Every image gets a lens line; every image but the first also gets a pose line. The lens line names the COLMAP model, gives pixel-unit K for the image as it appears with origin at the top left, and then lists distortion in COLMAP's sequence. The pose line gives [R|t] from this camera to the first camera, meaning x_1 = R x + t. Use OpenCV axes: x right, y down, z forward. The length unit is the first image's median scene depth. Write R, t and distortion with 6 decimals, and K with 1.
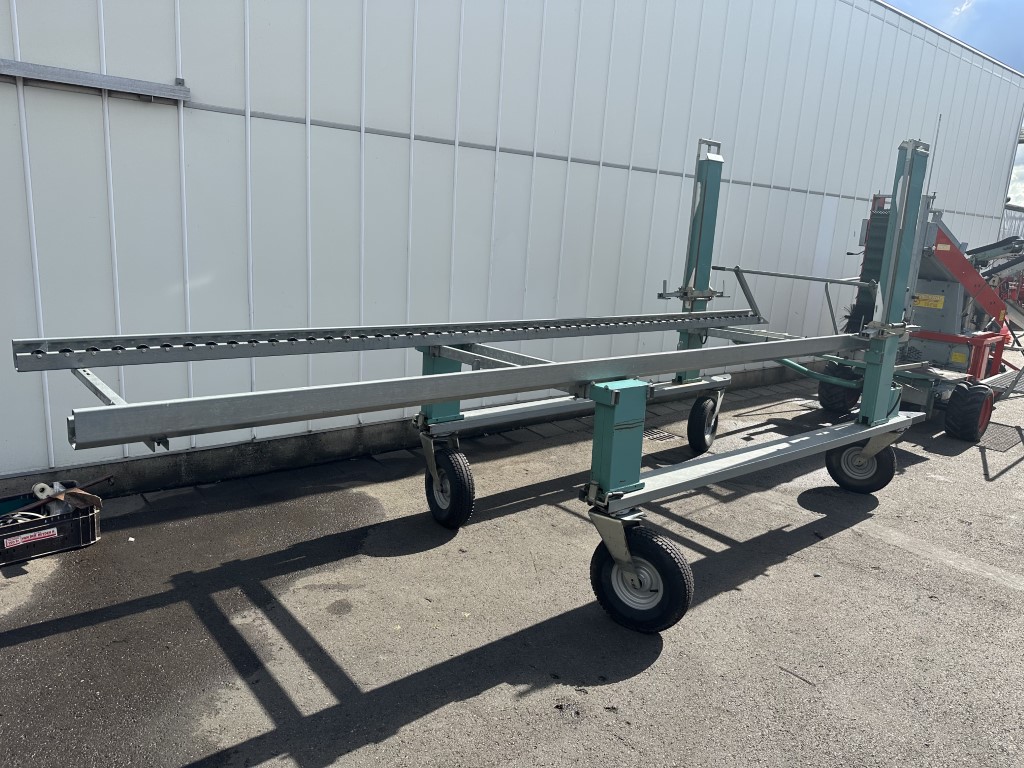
lens RADIAL K [[685.3, 0, 514.2], [0, 685.3, 388.4], [0, 0, 1]] dist [0.010267, -0.000333]
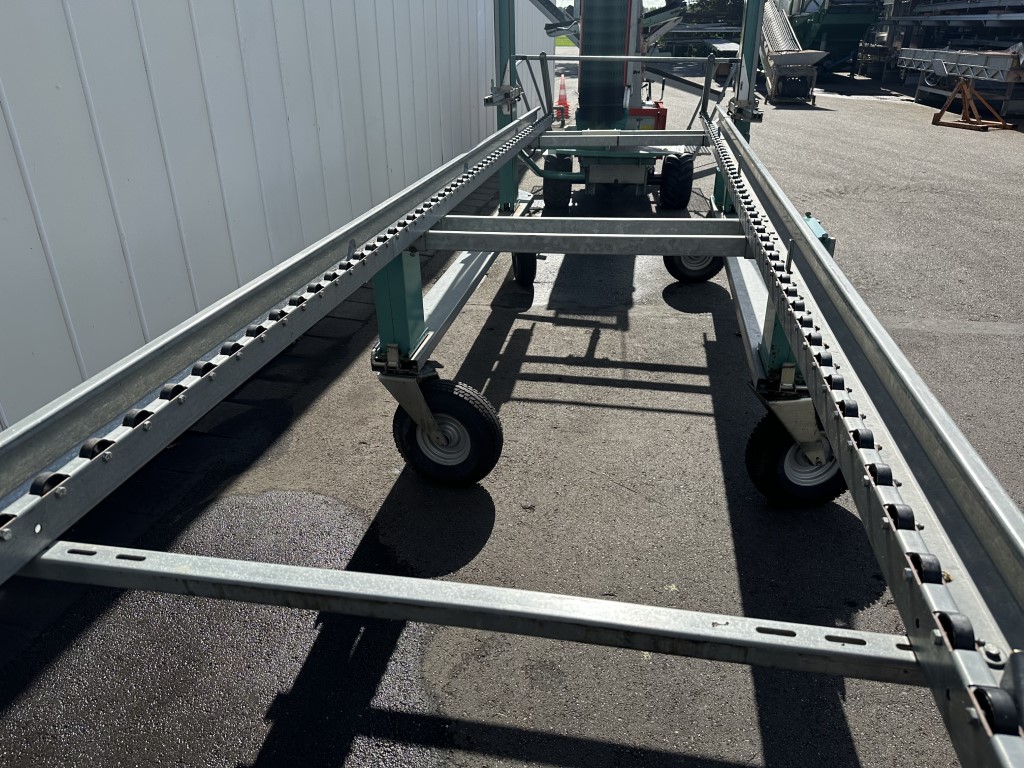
lens RADIAL K [[685.3, 0, 514.2], [0, 685.3, 388.4], [0, 0, 1]] dist [0.010267, -0.000333]
pose [[0.762014, -0.347819, 0.546221, -0.300453], [0.187345, 0.925845, 0.328196, -0.083849], [-0.619869, -0.147758, 0.770669, 0.316593]]
